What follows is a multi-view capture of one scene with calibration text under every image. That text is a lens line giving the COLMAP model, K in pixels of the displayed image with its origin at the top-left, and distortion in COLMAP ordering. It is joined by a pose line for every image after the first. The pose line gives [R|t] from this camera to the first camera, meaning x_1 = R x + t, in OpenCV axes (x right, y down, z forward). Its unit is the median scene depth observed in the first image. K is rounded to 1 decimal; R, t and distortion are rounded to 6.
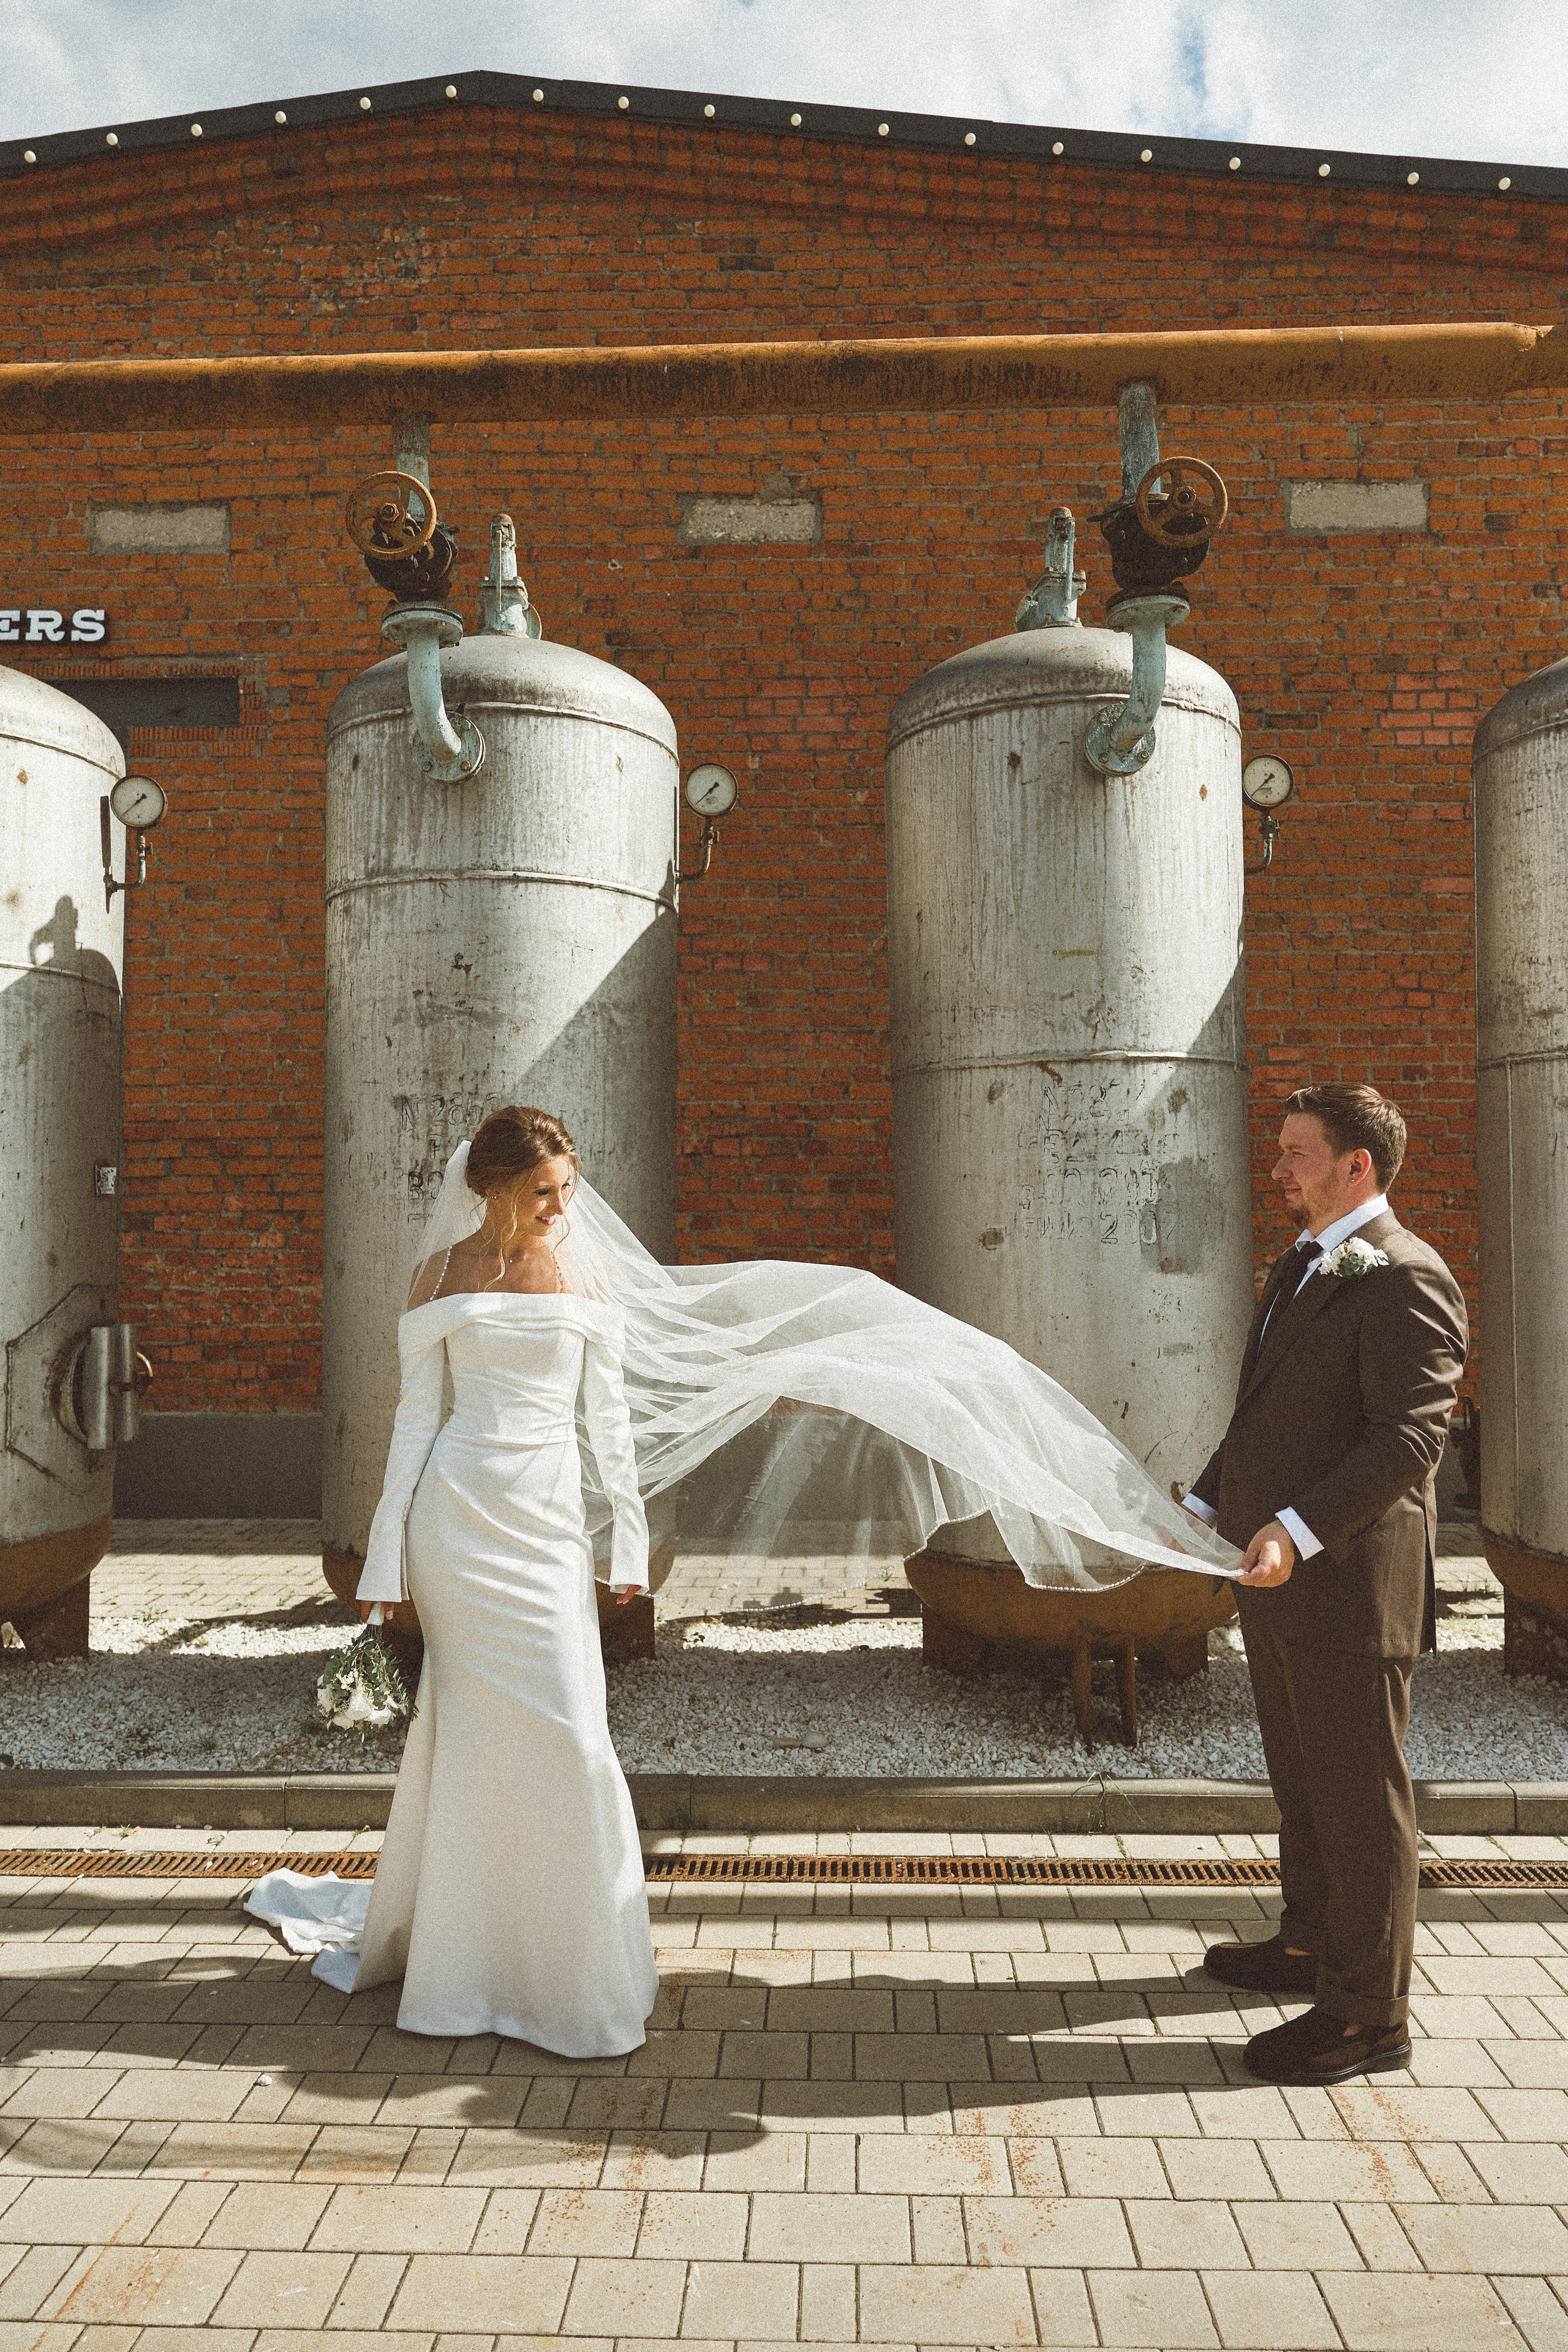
lens RADIAL K [[1593.9, 0, 788.3], [0, 1593.9, 1141.7], [0, 0, 1]] dist [-0.000471, -0.001697]
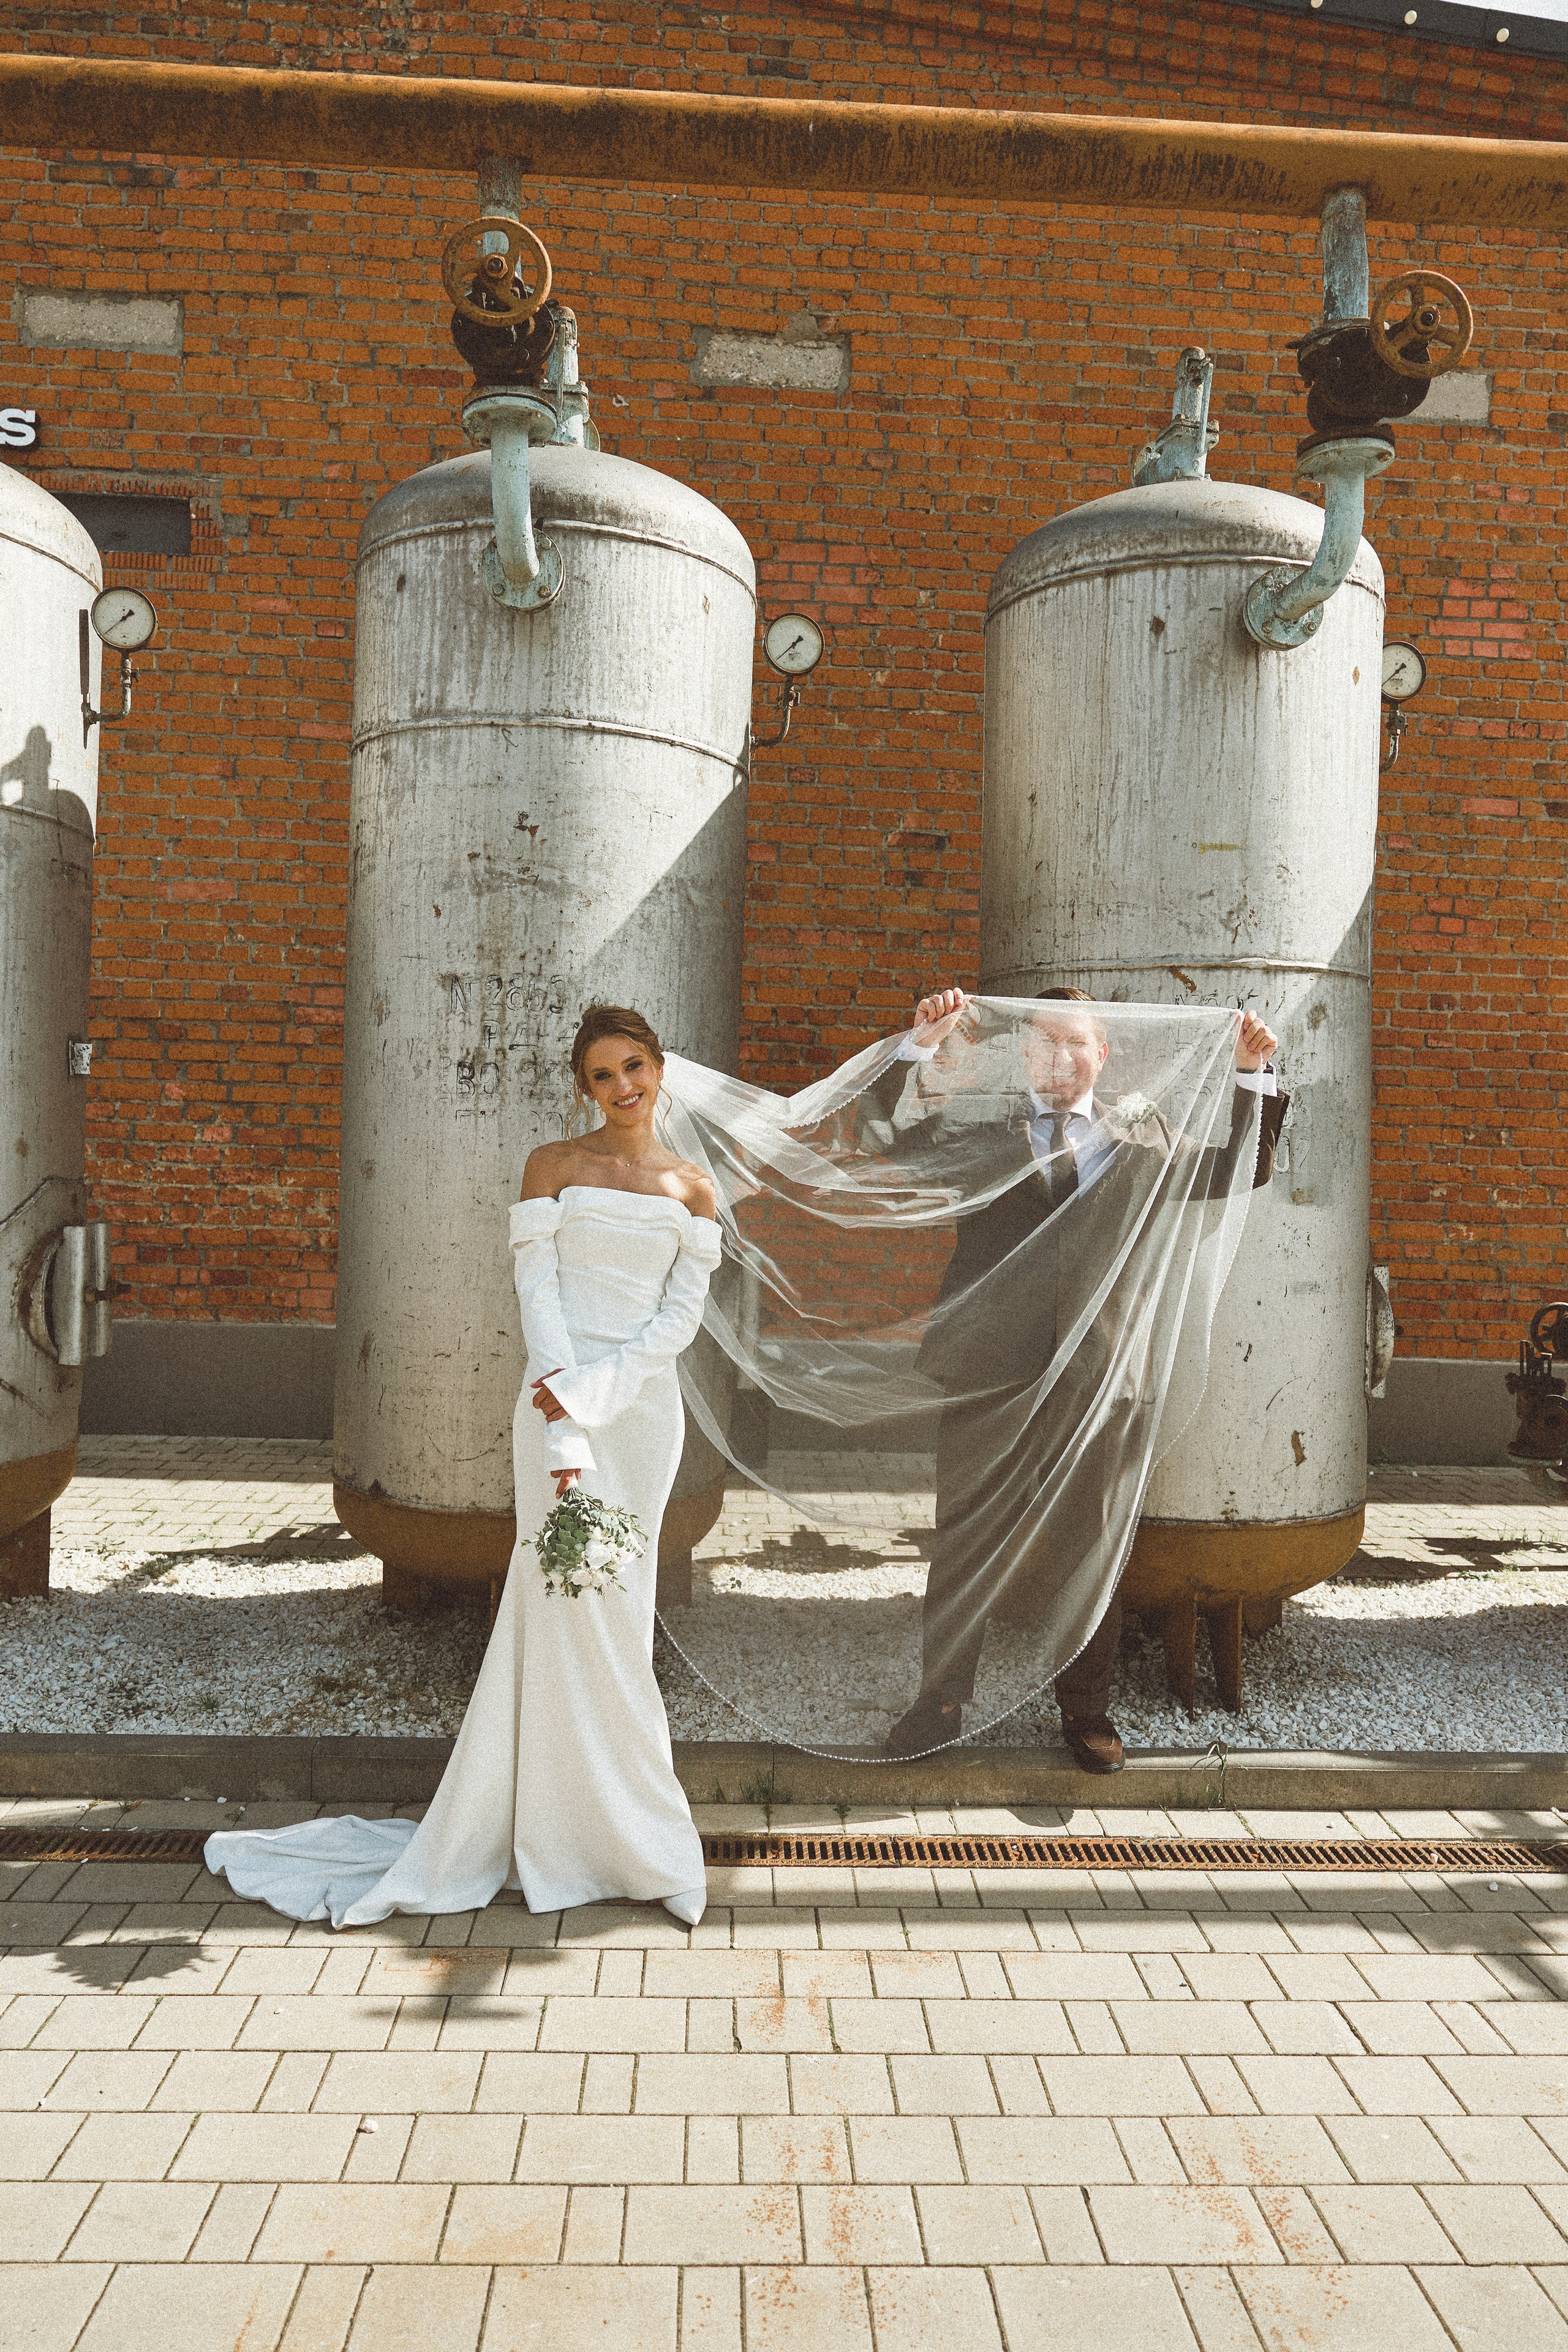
lens RADIAL K [[1562.8, 0, 725.1], [0, 1562.8, 1143.8], [0, 0, 1]] dist [0.001145, 0.000172]
pose [[0.996030, 0.034953, 0.081871, -0.156373], [-0.039477, 0.997744, 0.054307, 0.011245], [-0.079788, -0.057324, 0.995162, 0.129931]]
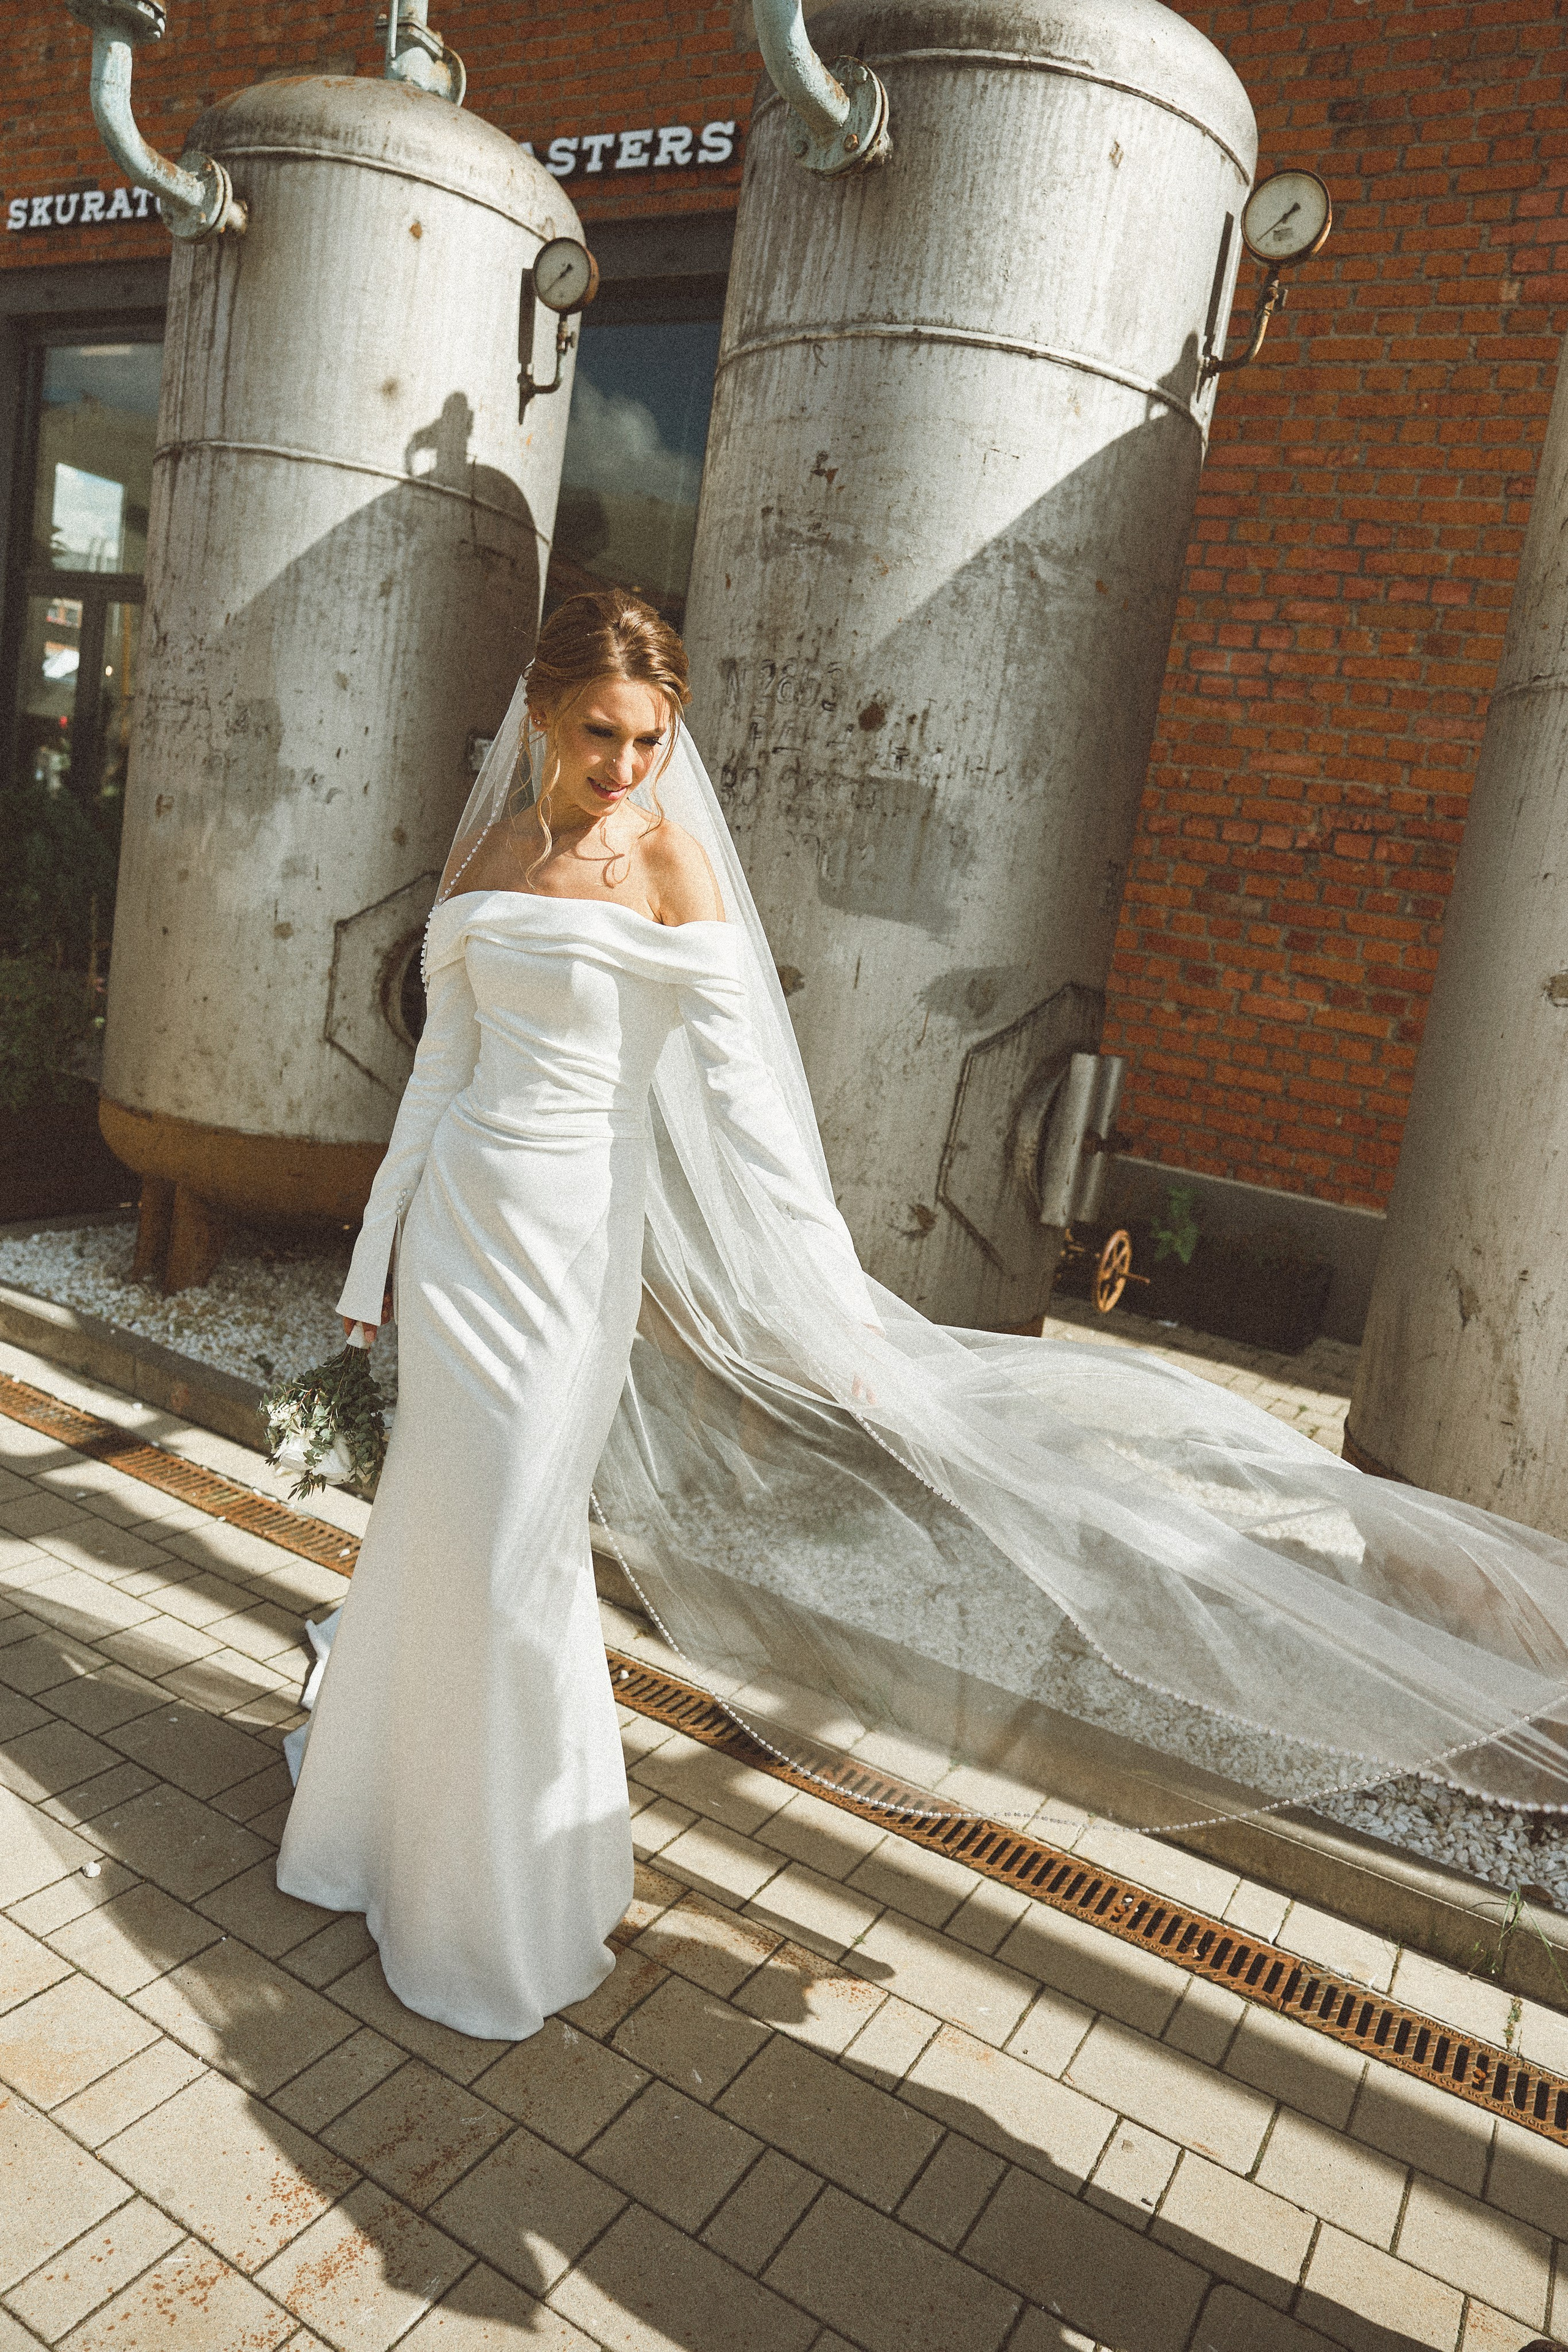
lens RADIAL K [[1564.0, 0, 810.2], [0, 1564.0, 1143.3], [0, 0, 1]] dist [-0.003163, 0.003127]
pose [[0.872514, 0.210581, -0.440880, 0.147806], [-0.132190, 0.970442, 0.201912, 0.036321], [0.470367, -0.117891, 0.874561, 0.356489]]
